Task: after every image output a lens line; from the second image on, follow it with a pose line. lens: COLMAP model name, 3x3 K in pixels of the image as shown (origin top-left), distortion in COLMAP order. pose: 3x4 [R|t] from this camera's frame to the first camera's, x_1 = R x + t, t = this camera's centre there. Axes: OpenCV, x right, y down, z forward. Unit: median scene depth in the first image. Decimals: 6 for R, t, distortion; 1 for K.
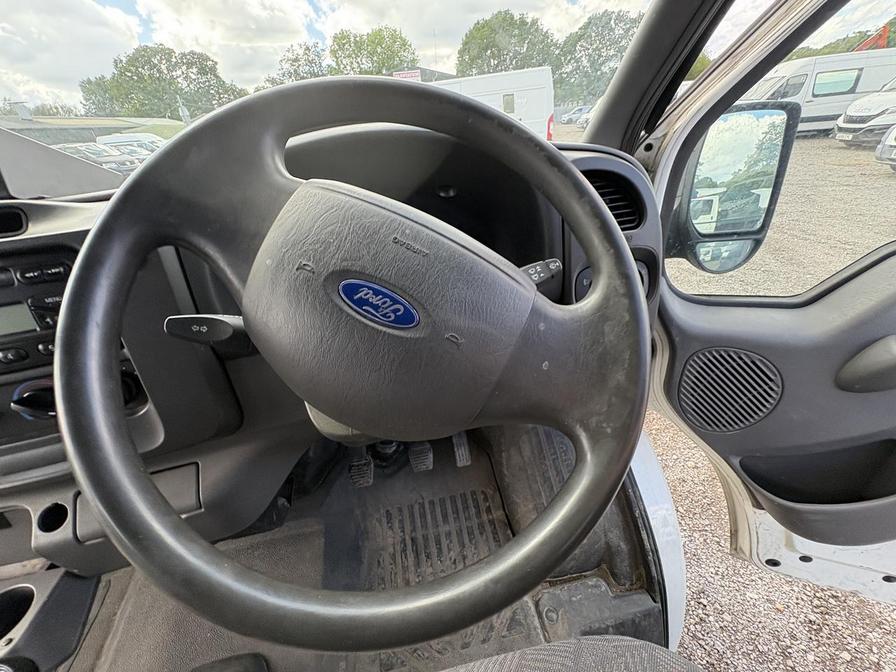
lens RADIAL K [[357.9, 0, 447.5], [0, 357.9, 335.3], [0, 0, 1]] dist [0.001892, -0.000144]
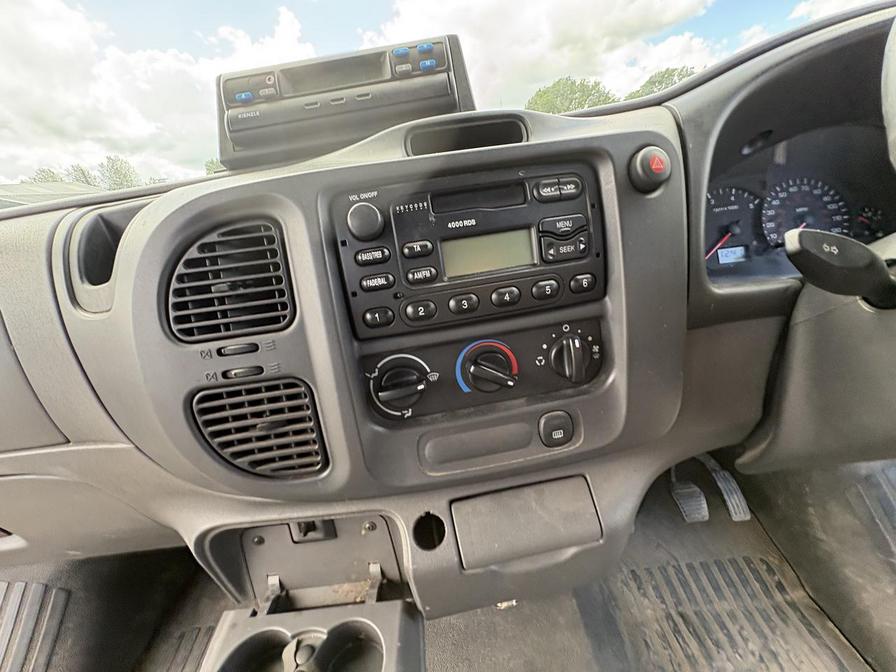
lens RADIAL K [[357.9, 0, 447.5], [0, 357.9, 335.3], [0, 0, 1]] dist [0.001892, -0.000144]
pose [[0.987470, 0.021244, -0.156368, -0.502270], [-0.041011, 0.991397, -0.124298, 0.097759], [0.152382, 0.129154, 0.979846, 0.105909]]
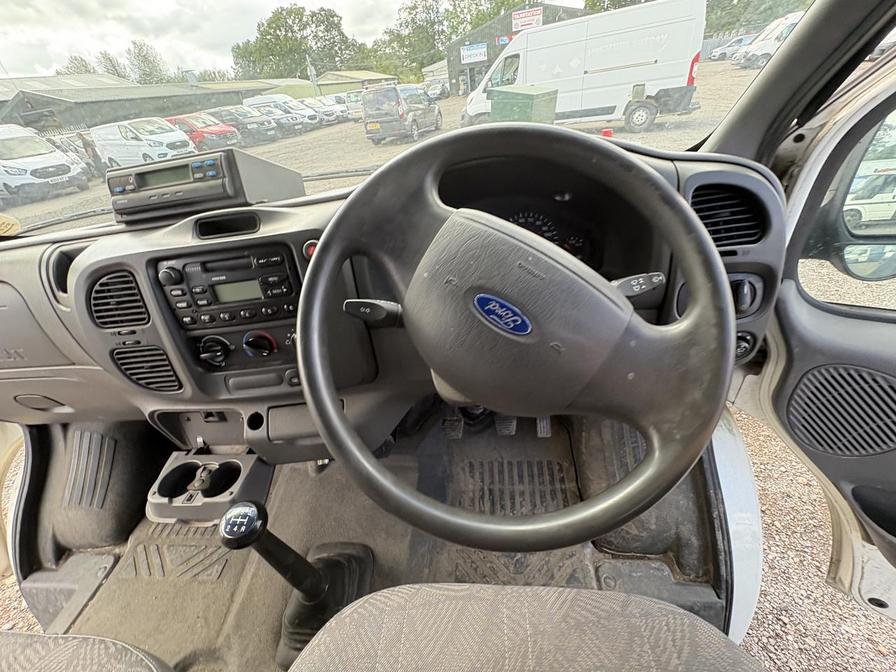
lens RADIAL K [[357.1, 0, 448.0], [0, 357.1, 336.0], [0, 0, 1]] dist [0.000871, 0.000262]
pose [[0.965499, 0.116946, -0.232671, -0.019985], [-0.092112, 0.989096, 0.114909, -0.041513], [0.243572, -0.089513, 0.965743, -0.100916]]
